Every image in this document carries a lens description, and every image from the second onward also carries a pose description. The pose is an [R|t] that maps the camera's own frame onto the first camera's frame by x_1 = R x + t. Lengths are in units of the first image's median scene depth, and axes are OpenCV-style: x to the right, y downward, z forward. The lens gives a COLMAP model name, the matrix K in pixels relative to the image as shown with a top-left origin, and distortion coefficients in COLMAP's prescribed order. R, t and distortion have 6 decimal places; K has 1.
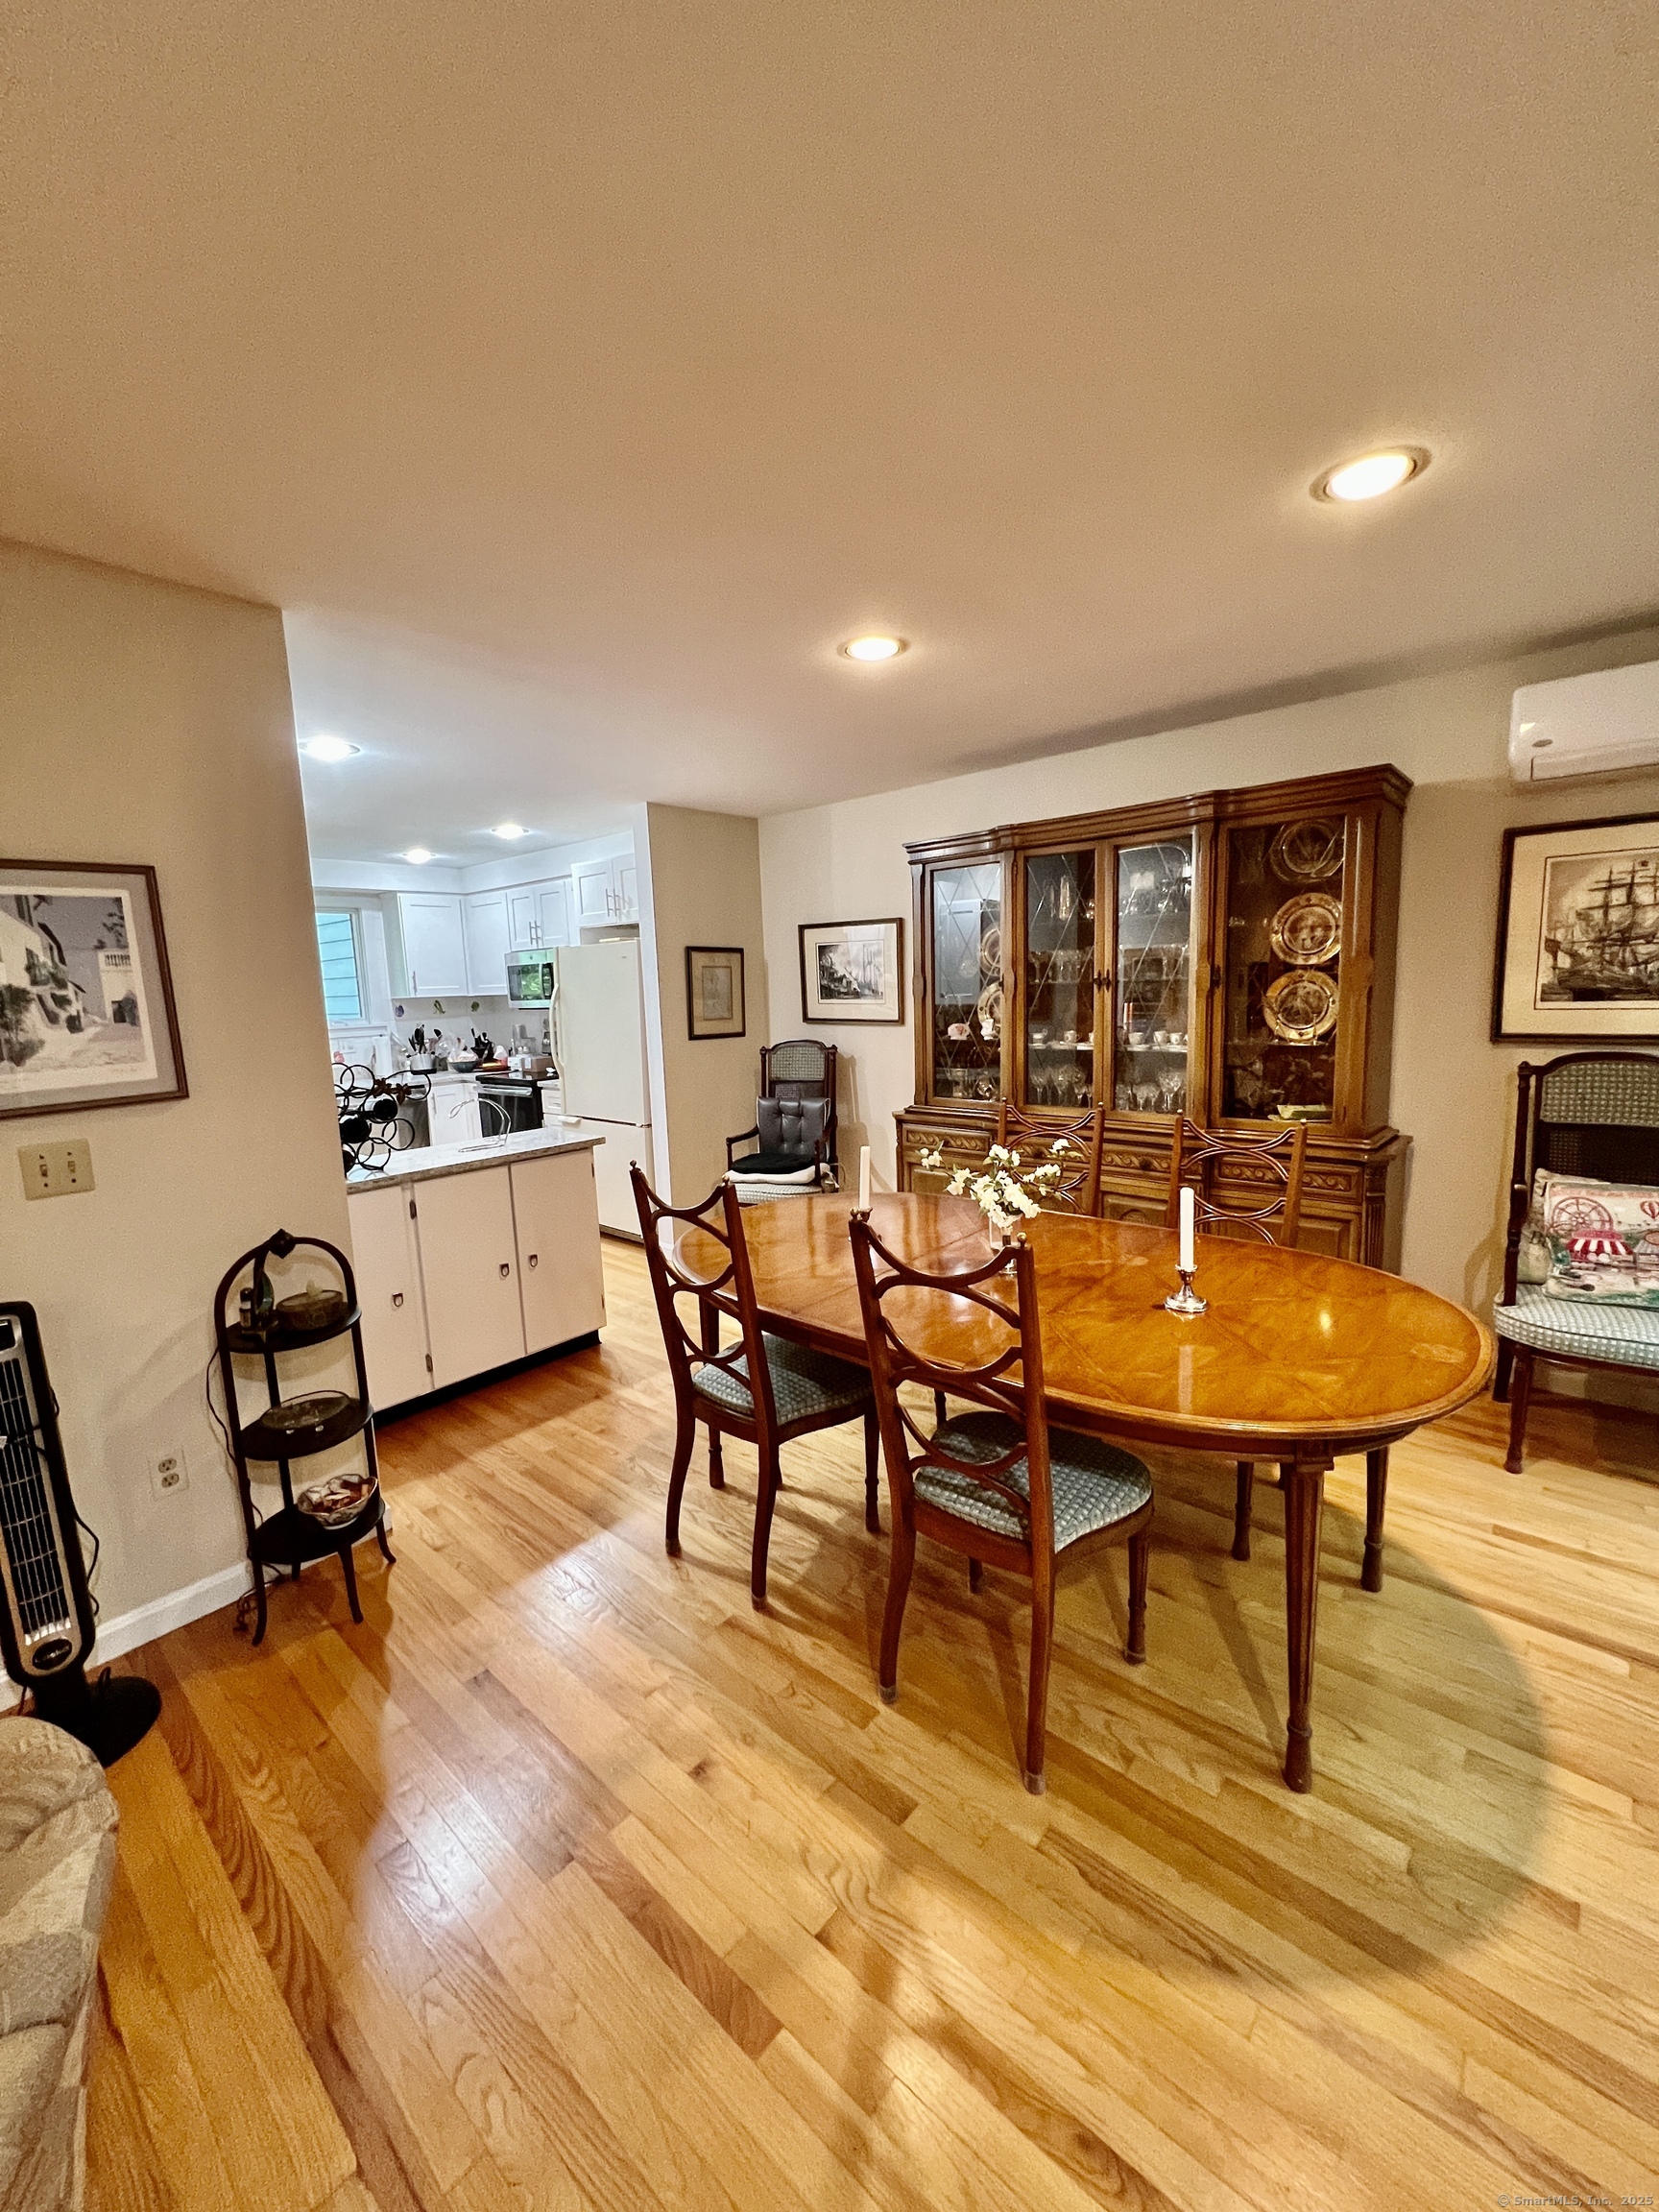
lens RADIAL K [[884.3, 0, 822.7], [0, 884.3, 1109.2], [0, 0, 1]] dist [-0.003362, 0.000515]
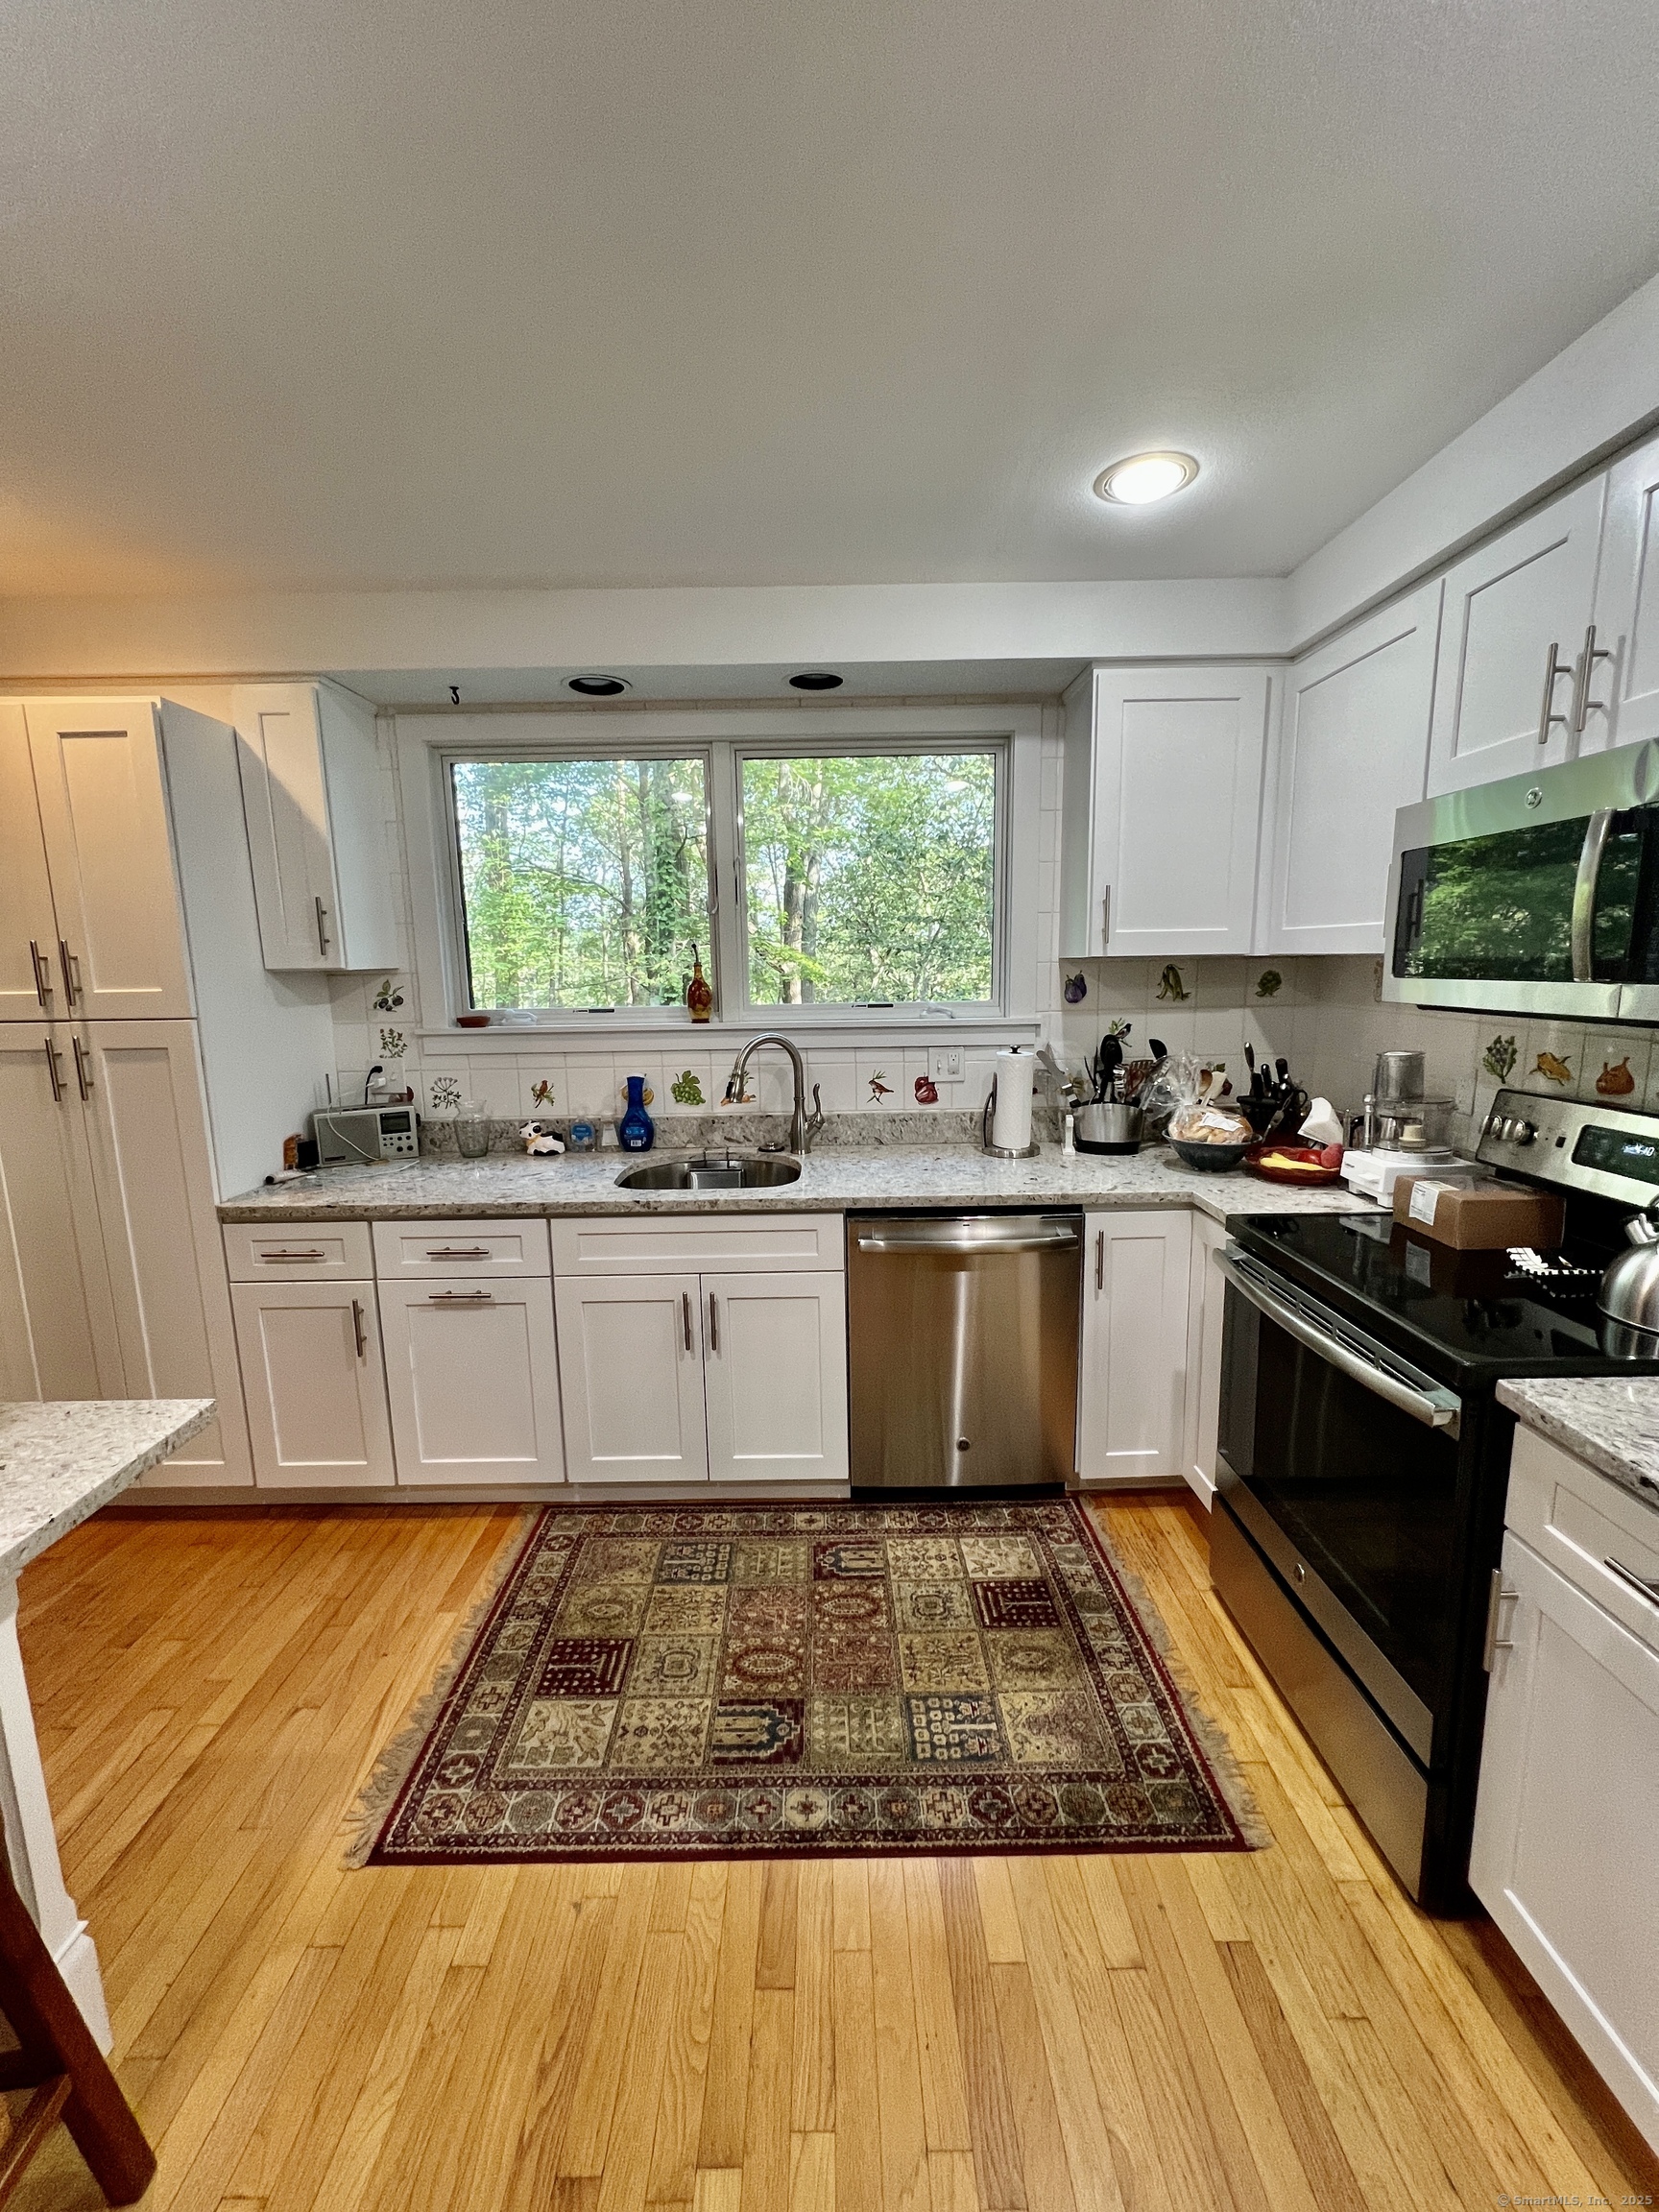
lens RADIAL K [[884.3, 0, 823.7], [0, 884.3, 1105.4], [0, 0, 1]] dist [-0.003362, 0.000515]
pose [[0.660504, 0.145630, -0.736563, -0.248553], [-0.113437, 0.989104, 0.093838, -0.083821], [0.742203, 0.021573, 0.669827, 0.646879]]
